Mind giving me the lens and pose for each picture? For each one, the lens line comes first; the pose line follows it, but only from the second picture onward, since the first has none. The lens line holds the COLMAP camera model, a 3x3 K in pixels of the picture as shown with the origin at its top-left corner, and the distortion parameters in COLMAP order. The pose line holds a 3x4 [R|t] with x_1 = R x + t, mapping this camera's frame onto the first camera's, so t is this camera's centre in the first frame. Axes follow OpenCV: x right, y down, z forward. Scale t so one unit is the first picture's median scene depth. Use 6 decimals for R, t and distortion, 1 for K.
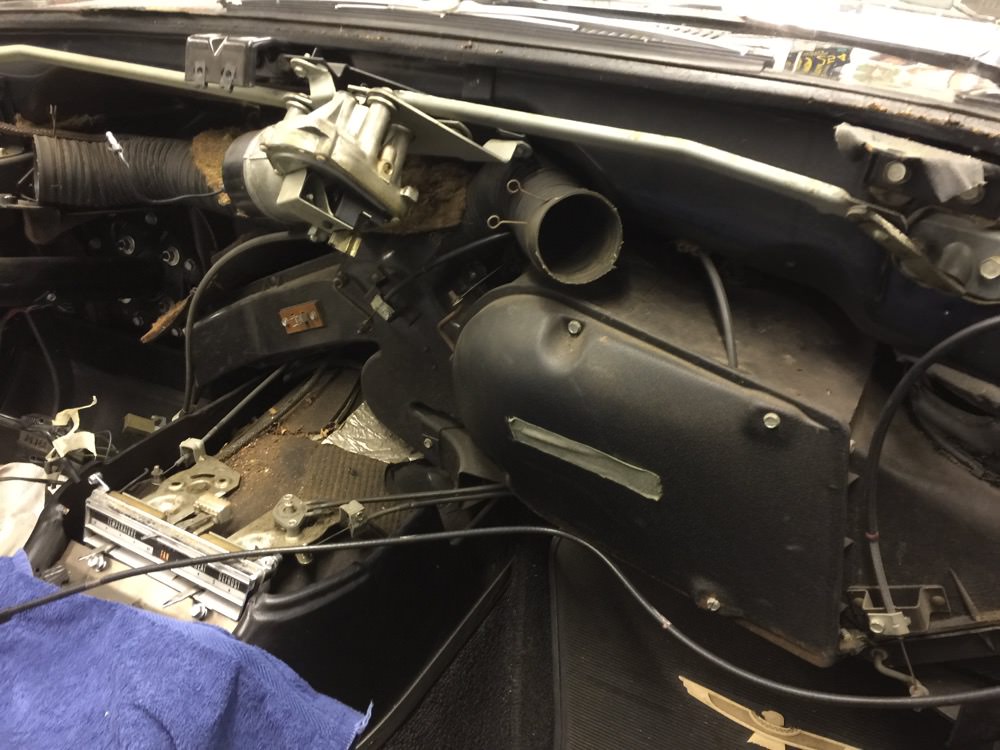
lens RADIAL K [[869.2, 0, 499.5], [0, 869.2, 344.1], [0, 0, 1]] dist [0.091569, -0.128199]
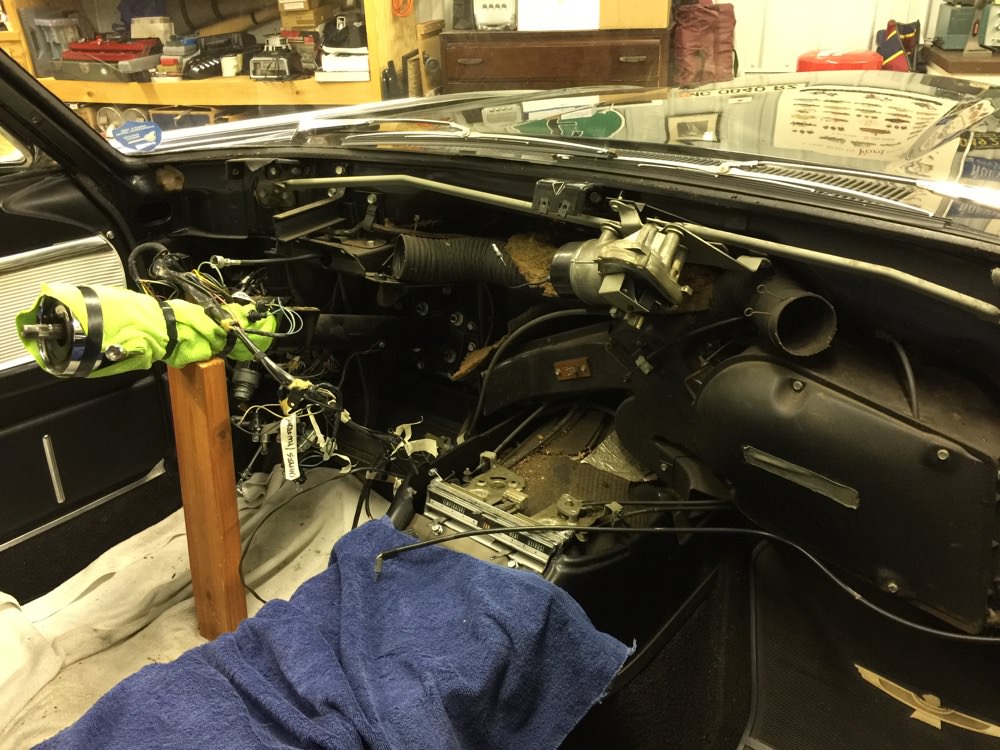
lens RADIAL K [[869.2, 0, 499.5], [0, 869.2, 344.1], [0, 0, 1]] dist [0.091569, -0.128199]
pose [[0.986603, 0.054271, -0.153848, -0.162111], [-0.065327, 0.995562, -0.067740, 0.038452], [0.149489, 0.076883, 0.985770, -0.462089]]
